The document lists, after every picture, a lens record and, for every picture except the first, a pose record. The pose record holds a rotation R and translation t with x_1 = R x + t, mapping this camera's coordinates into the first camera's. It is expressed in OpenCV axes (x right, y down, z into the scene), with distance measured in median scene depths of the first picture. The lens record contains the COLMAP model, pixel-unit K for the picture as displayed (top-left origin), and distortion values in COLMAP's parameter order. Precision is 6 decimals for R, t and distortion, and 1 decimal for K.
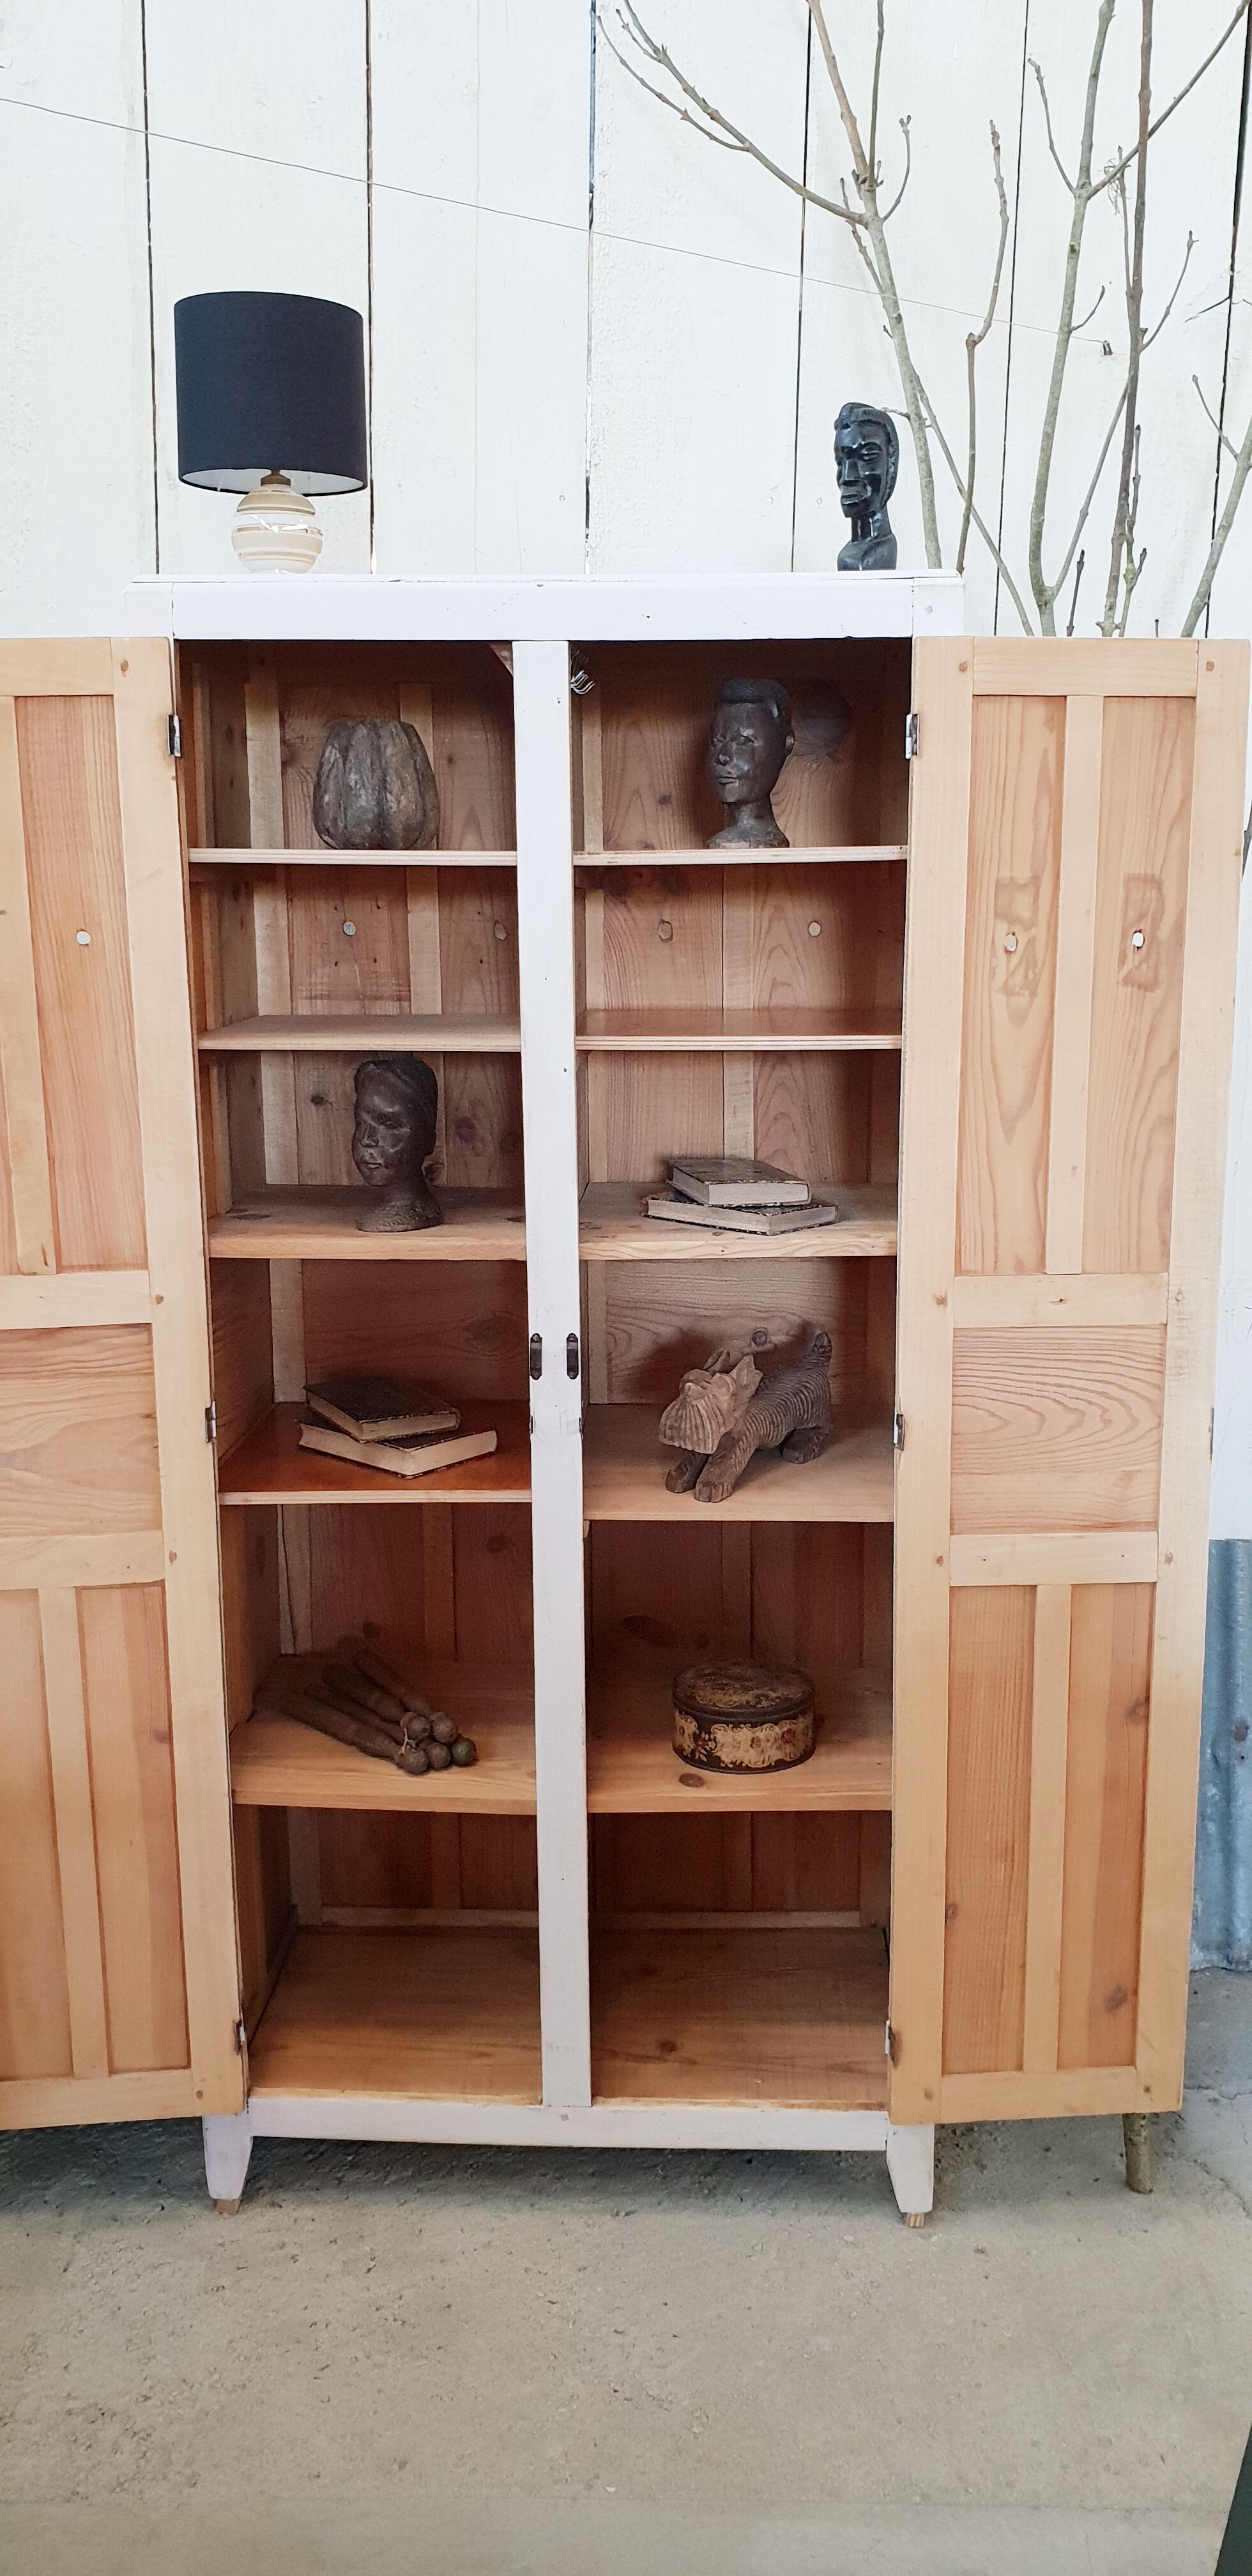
lens RADIAL K [[1963.9, 0, 646.5], [0, 1963.9, 1259.6], [0, 0, 1]] dist [0.126645, -0.246949]
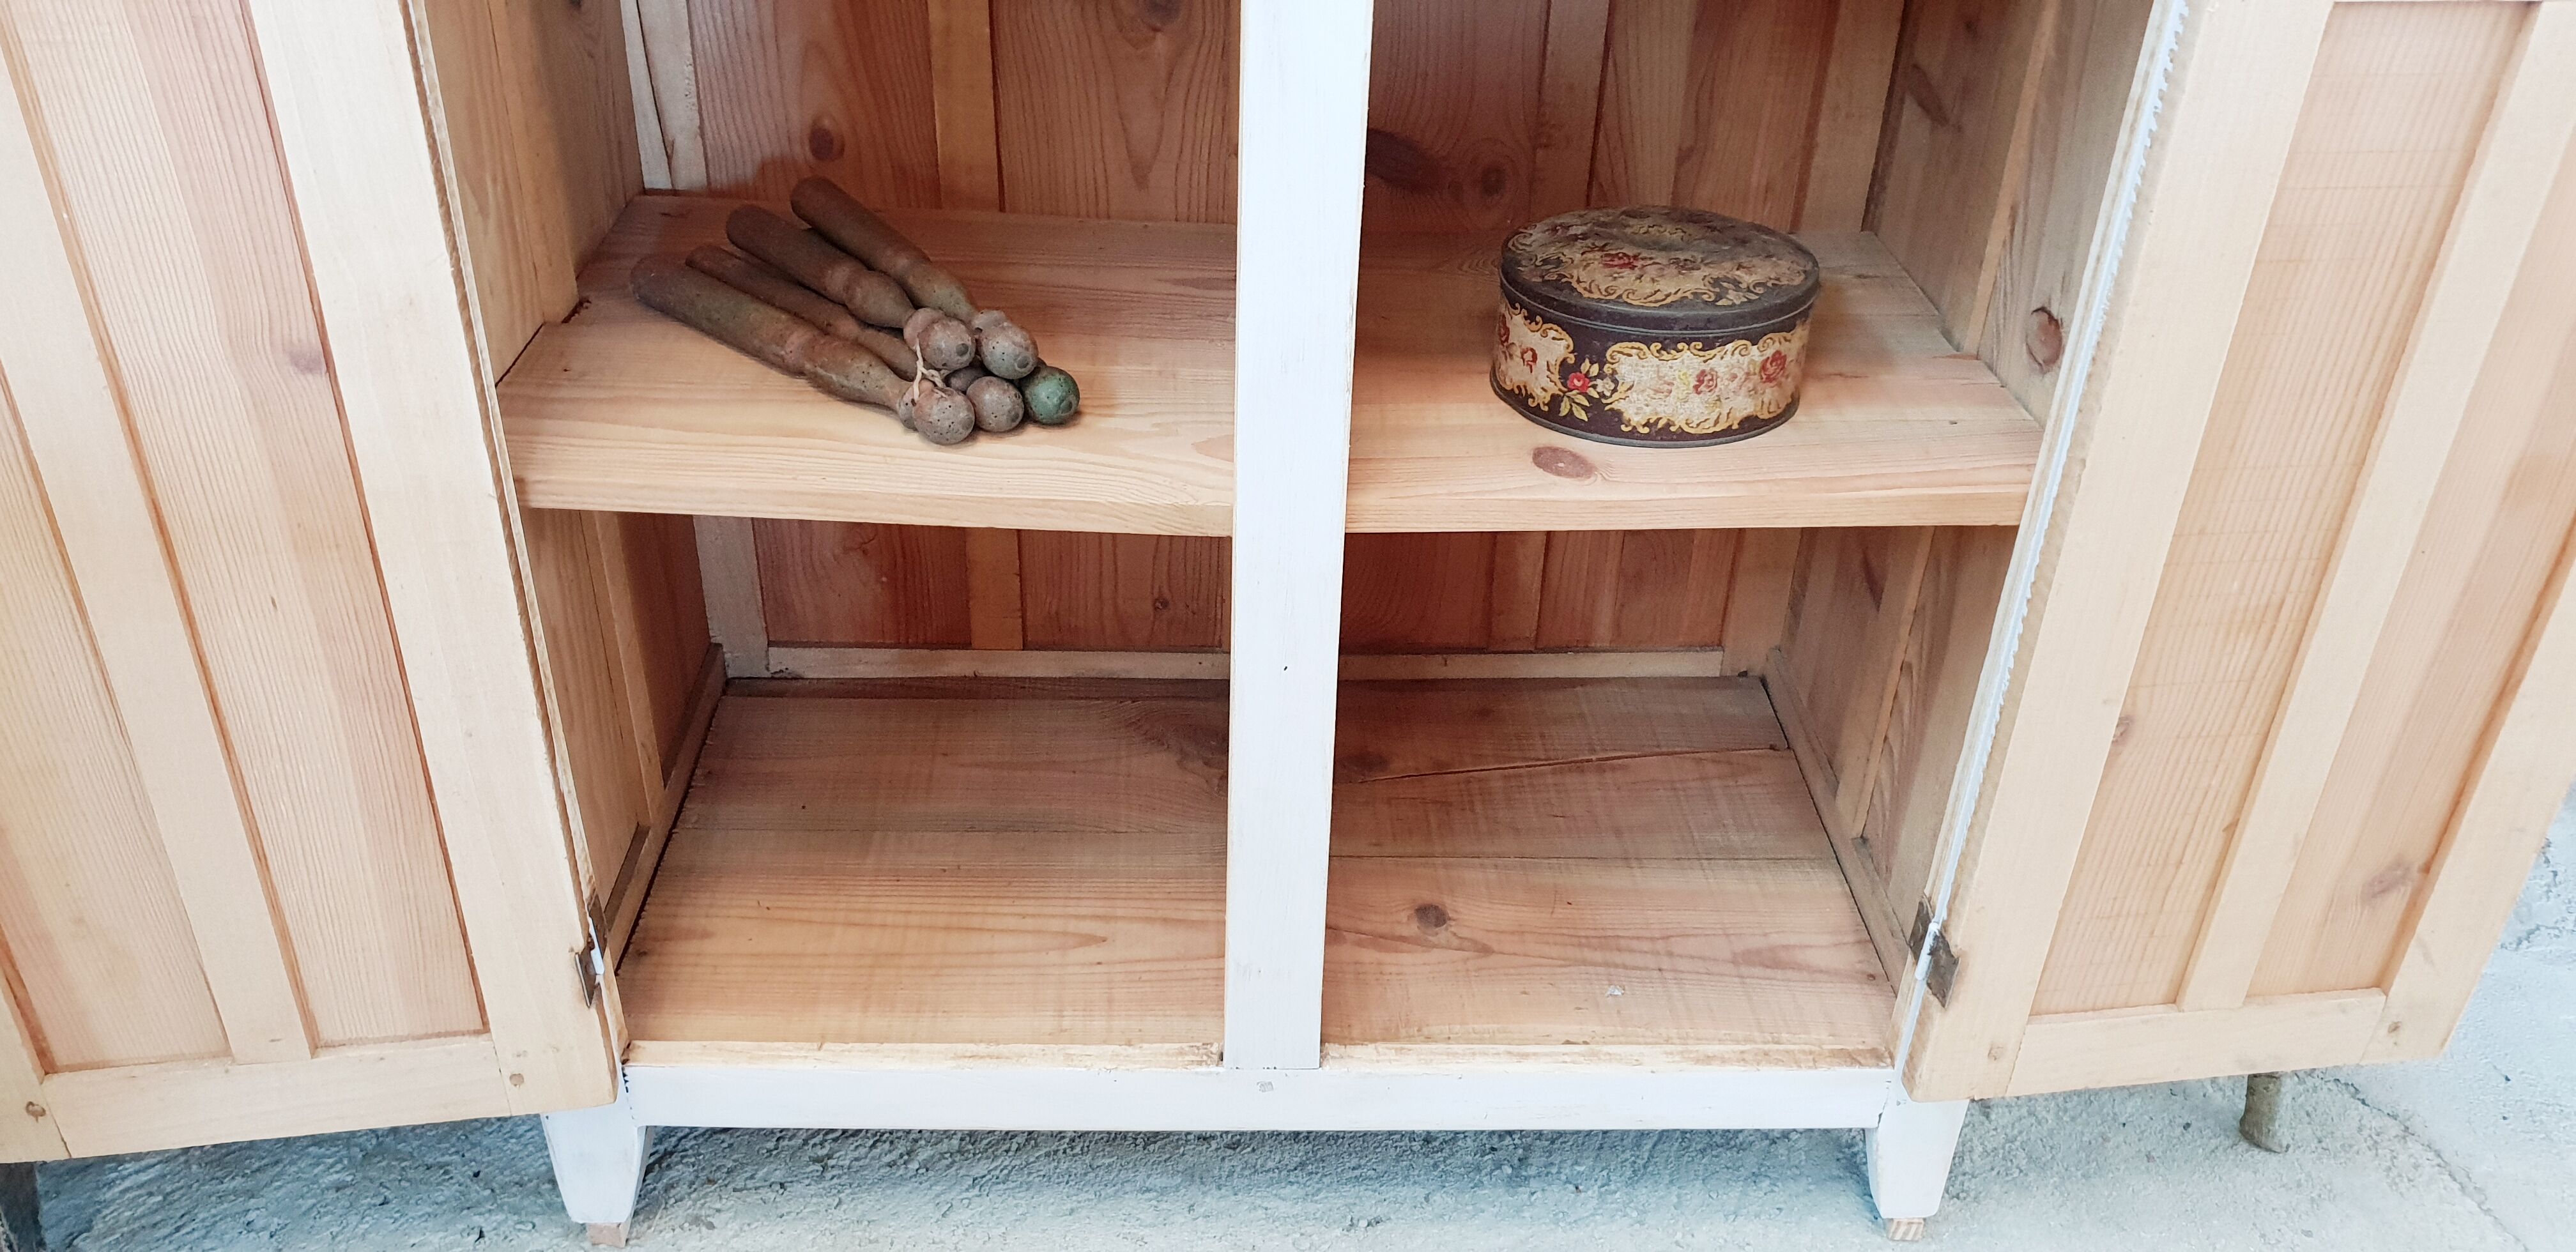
lens RADIAL K [[1987.1, 0, 1275.3], [0, 1987.1, 565.4], [0, 0, 1]] dist [0.157463, -0.418604]
pose [[0.997078, -0.002043, 0.076362, -0.077142], [-0.024584, 0.937881, 0.346086, 0.127557], [-0.072326, -0.346952, 0.935090, 0.564213]]
